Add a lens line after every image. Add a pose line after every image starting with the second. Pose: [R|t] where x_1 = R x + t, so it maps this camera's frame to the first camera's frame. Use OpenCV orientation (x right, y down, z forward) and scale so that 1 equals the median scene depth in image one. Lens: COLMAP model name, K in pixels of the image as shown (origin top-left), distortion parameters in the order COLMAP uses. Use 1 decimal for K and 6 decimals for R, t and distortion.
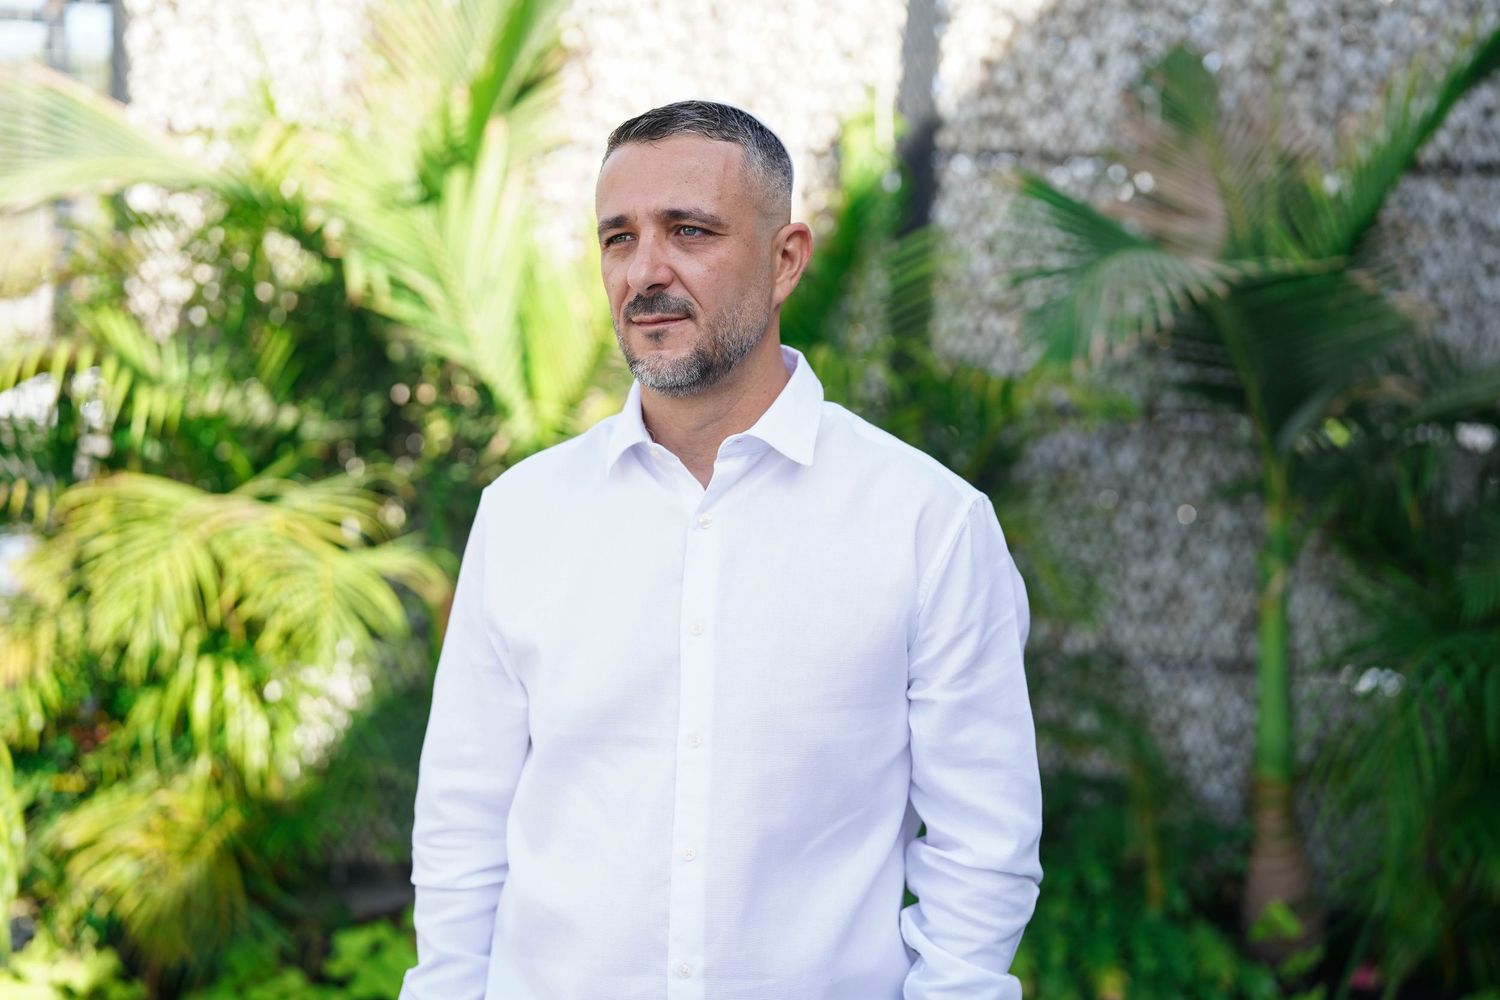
lens RADIAL K [[2084.7, 0, 769.3], [0, 2084.7, 501.7], [0, 0, 1]] dist [-0.034386, 0.595211]
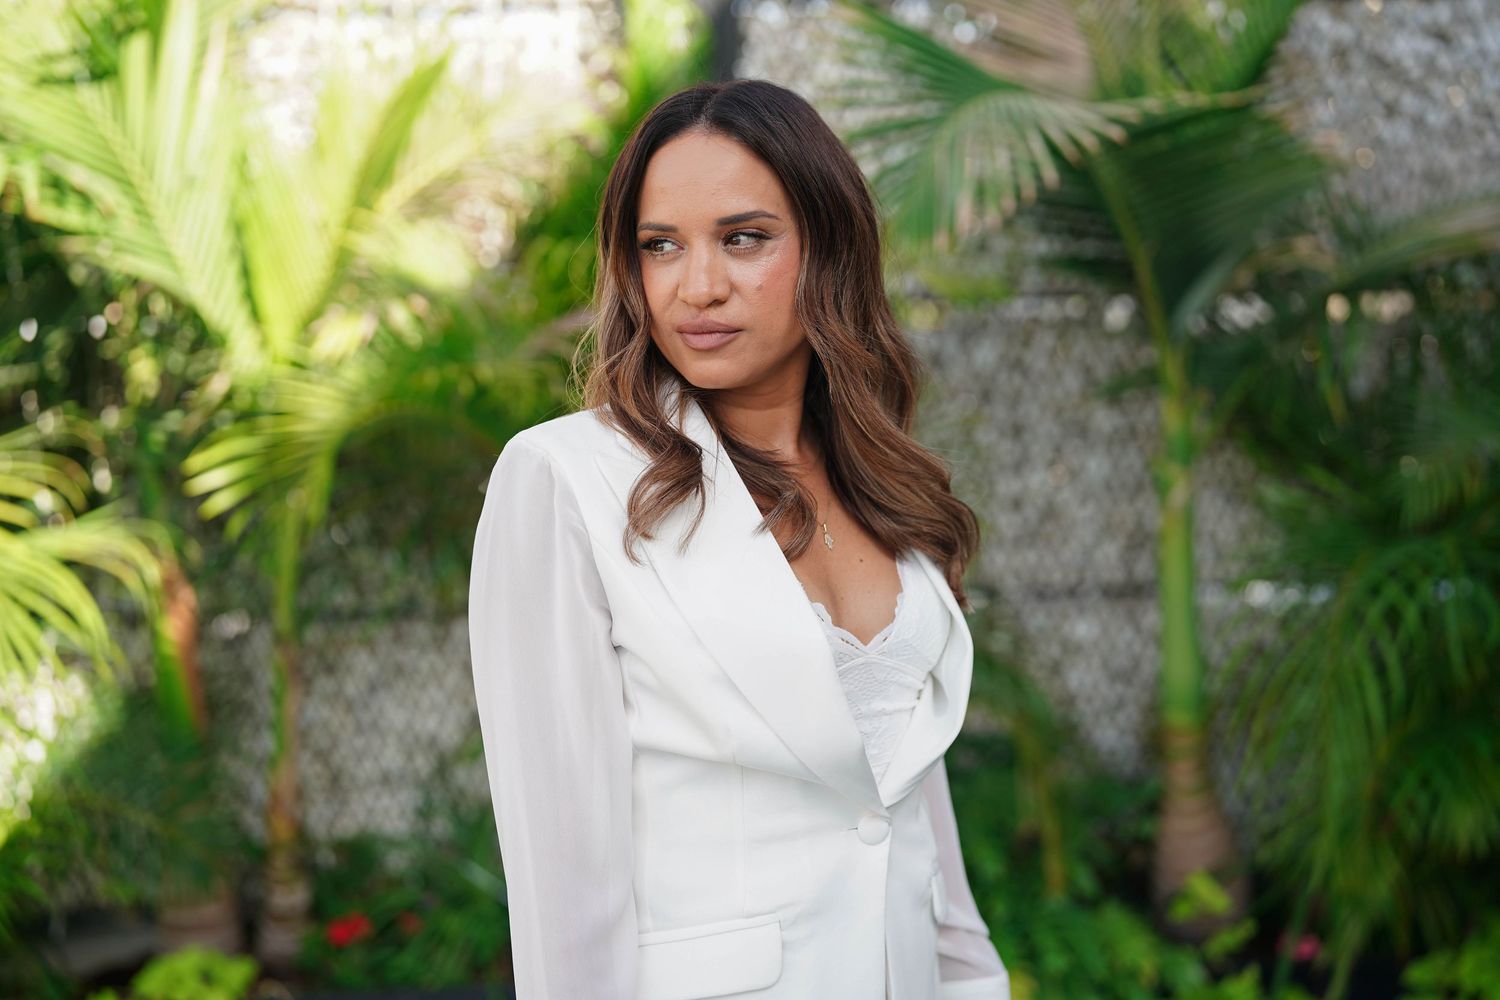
lens RADIAL K [[2114.0, 0, 750.0], [0, 2114.0, 500.0], [0, 0, 1]] dist [-0.029065, 0.667405]
pose [[0.994924, -0.064682, 0.077086, 0.006832], [0.061570, 0.997215, 0.042086, -0.004249], [-0.079593, -0.037126, 0.996136, 0.155137]]
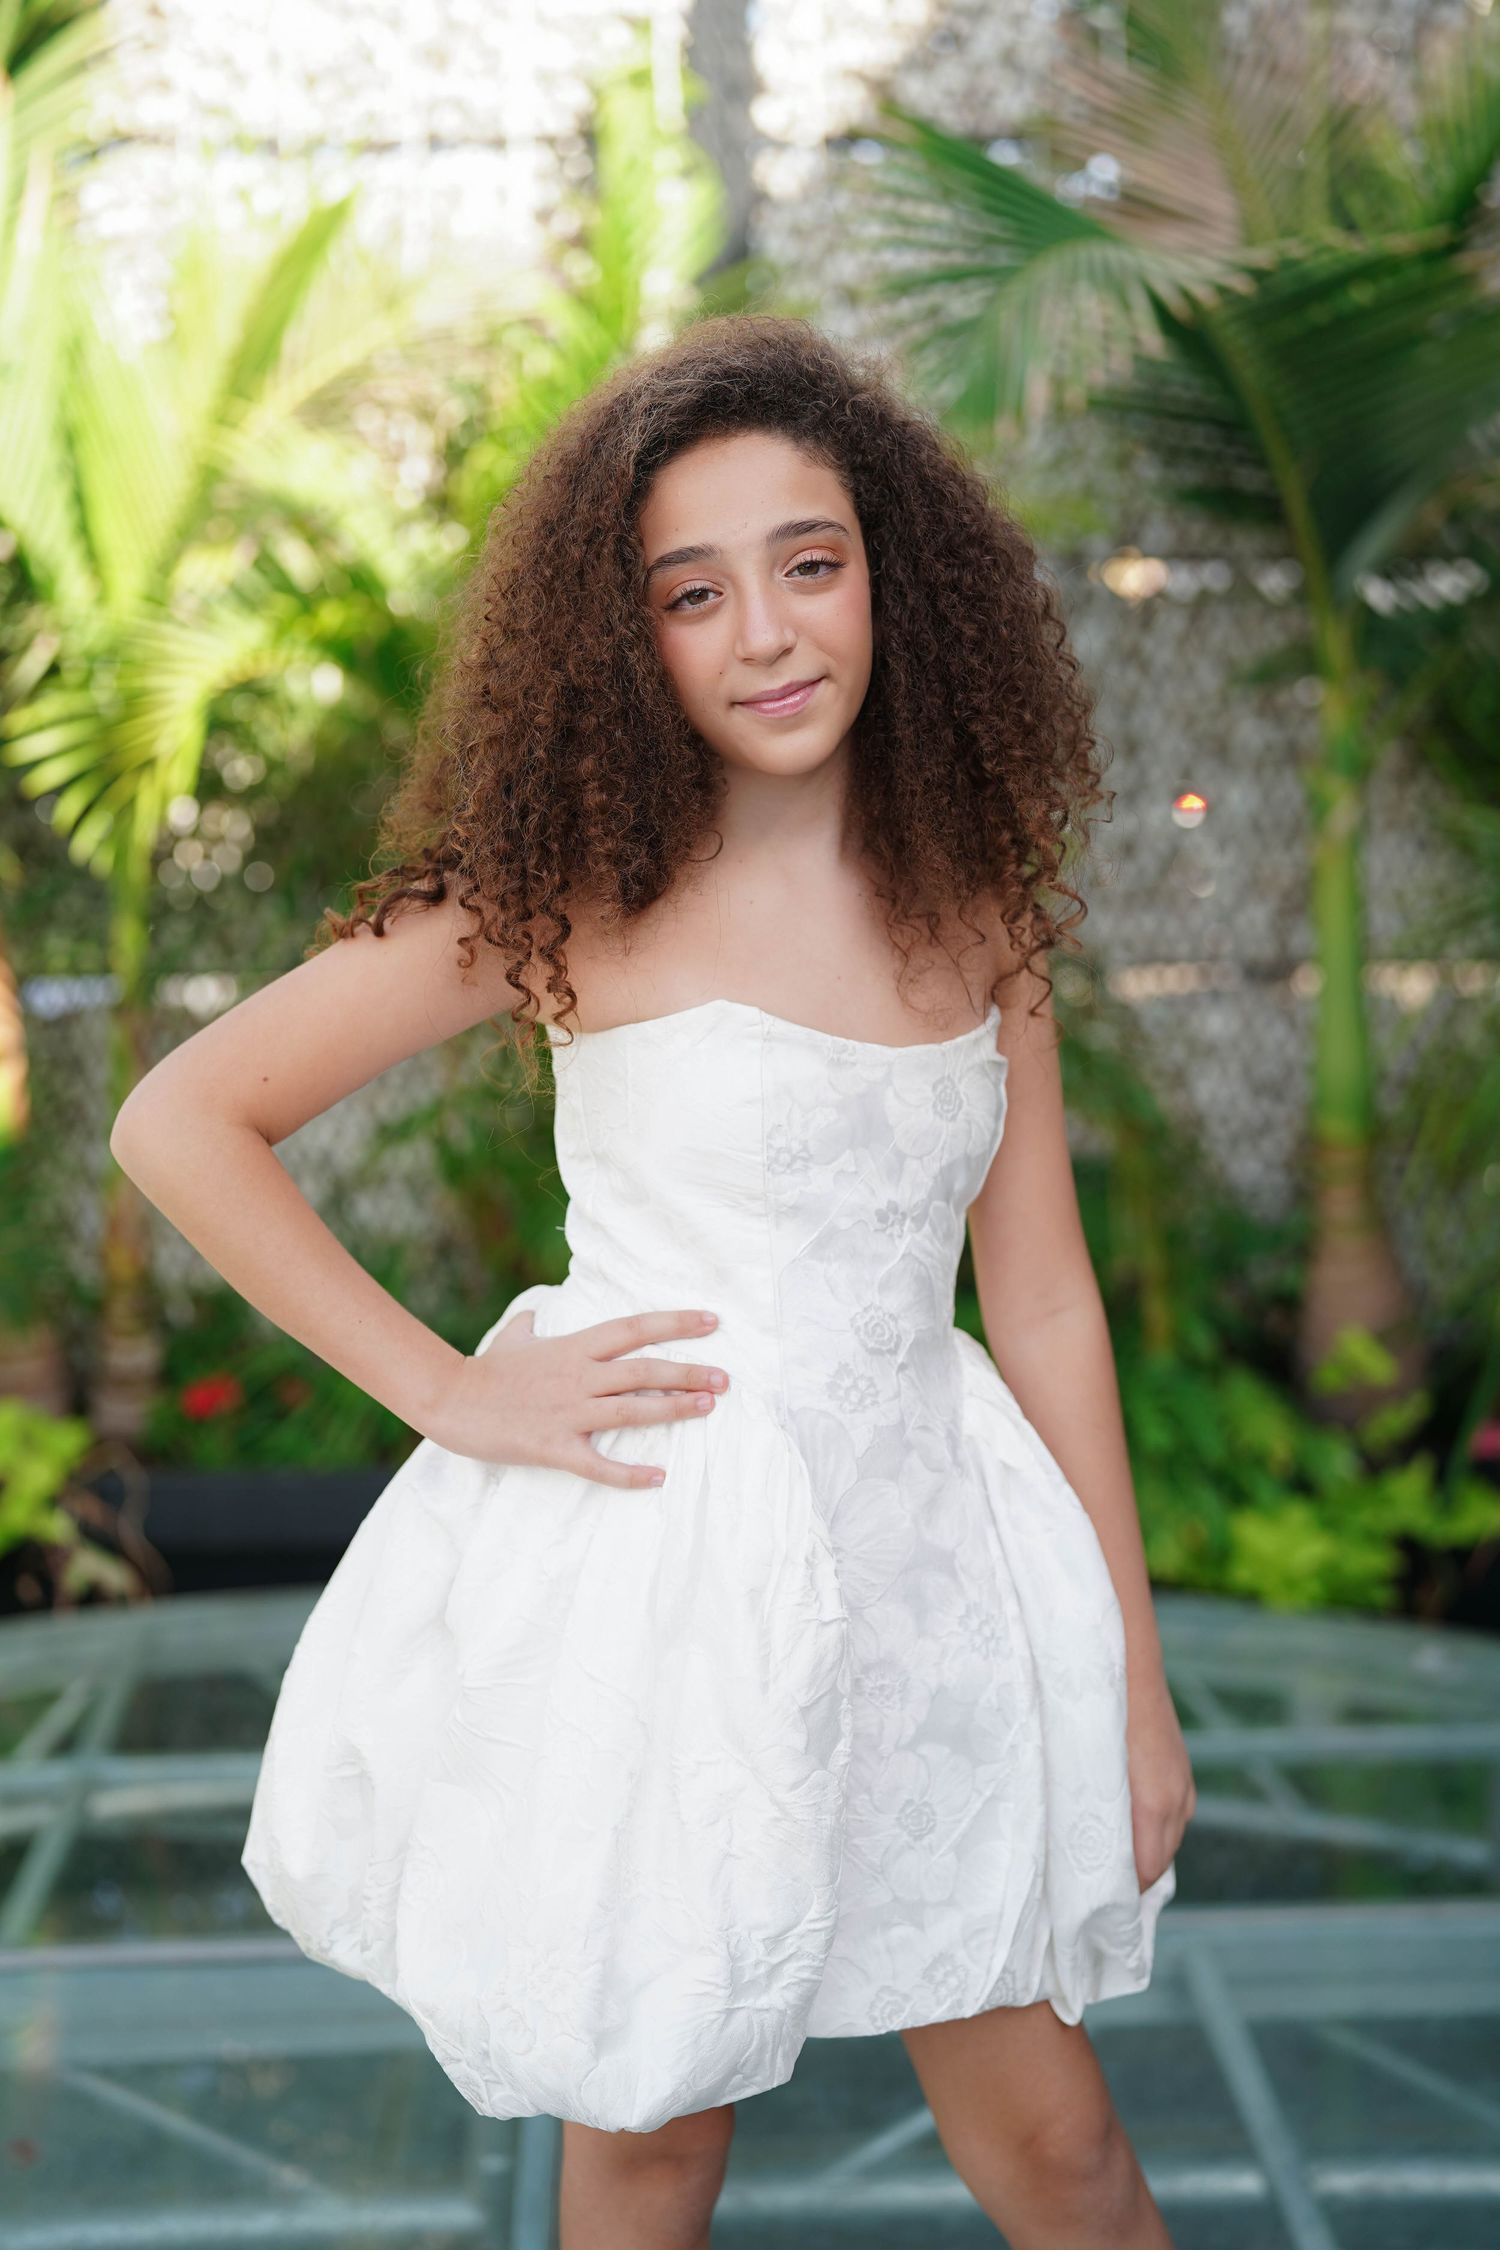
lens RADIAL K [[3127.1, 0, 750.0], [0, 3127.1, 1125.0], [0, 0, 1]] dist [-0.034386, 0.595211]
pose [[0.996790, -0.052735, 0.060246, 0.009091], [0.047171, 0.994795, 0.090322, 0.034164], [-0.064696, -0.087190, 0.994089, 0.080656]]
